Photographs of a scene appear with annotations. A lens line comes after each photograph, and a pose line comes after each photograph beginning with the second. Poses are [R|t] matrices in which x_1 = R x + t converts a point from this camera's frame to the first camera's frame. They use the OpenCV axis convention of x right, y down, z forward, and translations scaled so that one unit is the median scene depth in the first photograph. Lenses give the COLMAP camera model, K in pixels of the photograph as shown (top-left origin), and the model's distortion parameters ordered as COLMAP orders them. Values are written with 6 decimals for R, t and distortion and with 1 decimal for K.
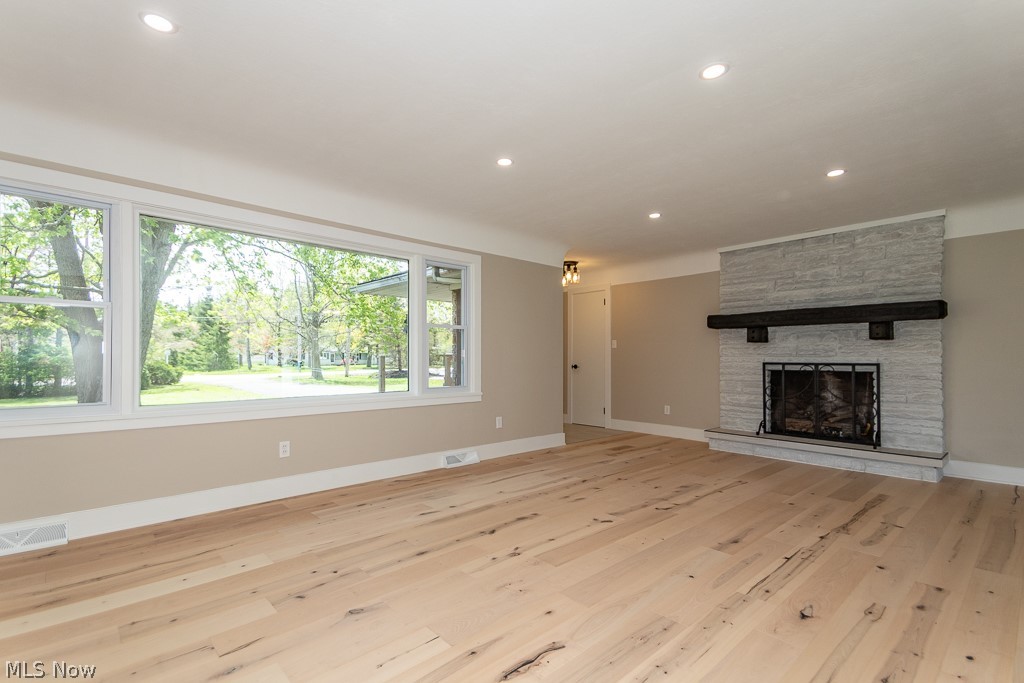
lens RADIAL K [[471.5, 0, 505.1], [0, 471.5, 358.7], [0, 0, 1]] dist [0.062886, -0.018309]
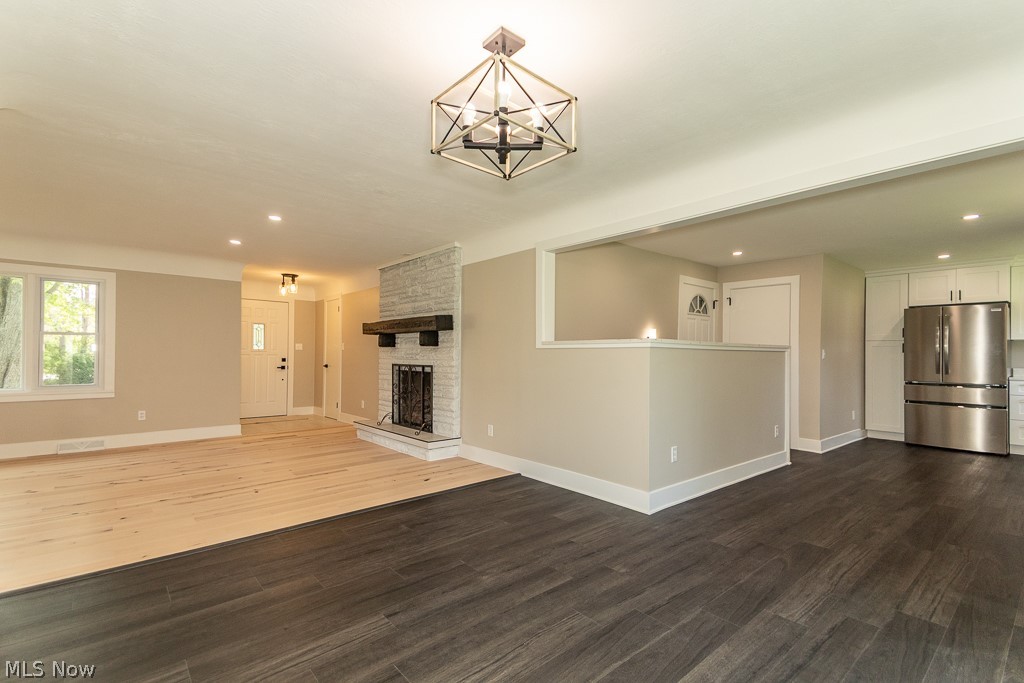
lens RADIAL K [[471.5, 0, 508.8], [0, 471.5, 350.2], [0, 0, 1]] dist [0.062886, -0.018309]
pose [[0.999232, 0.001999, -0.039138, 1.009905], [-0.002255, 0.999976, -0.006502, -0.021756], [0.039124, 0.006585, 0.999213, -0.180746]]
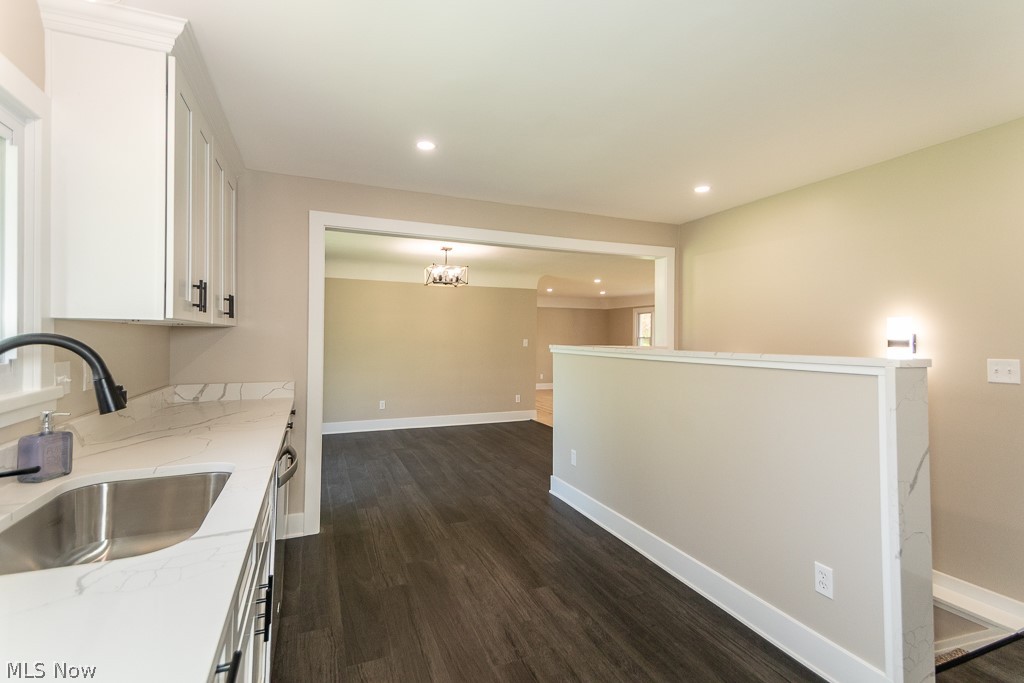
lens RADIAL K [[471.5, 0, 508.2], [0, 471.5, 331.7], [0, 0, 1]] dist [0.062886, -0.018309]
pose [[-0.353118, -0.022476, -0.935309, 2.057215], [-0.011004, 0.999742, -0.019870, -0.051700], [0.935514, 0.003275, -0.353274, 0.804935]]
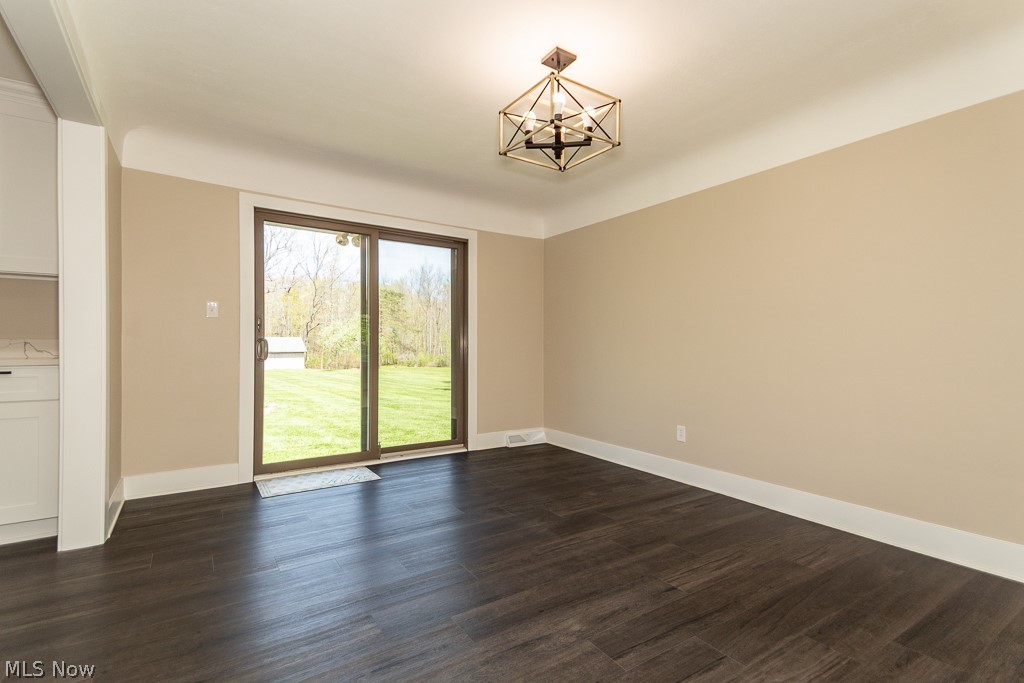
lens RADIAL K [[471.5, 0, 506.2], [0, 471.5, 346.4], [0, 0, 1]] dist [0.062886, -0.018309]
pose [[-0.985390, -0.007619, 0.170140, 0.954476], [-0.007611, 0.999971, 0.000699, 0.012247], [-0.170141, -0.000606, -0.985420, 0.728981]]
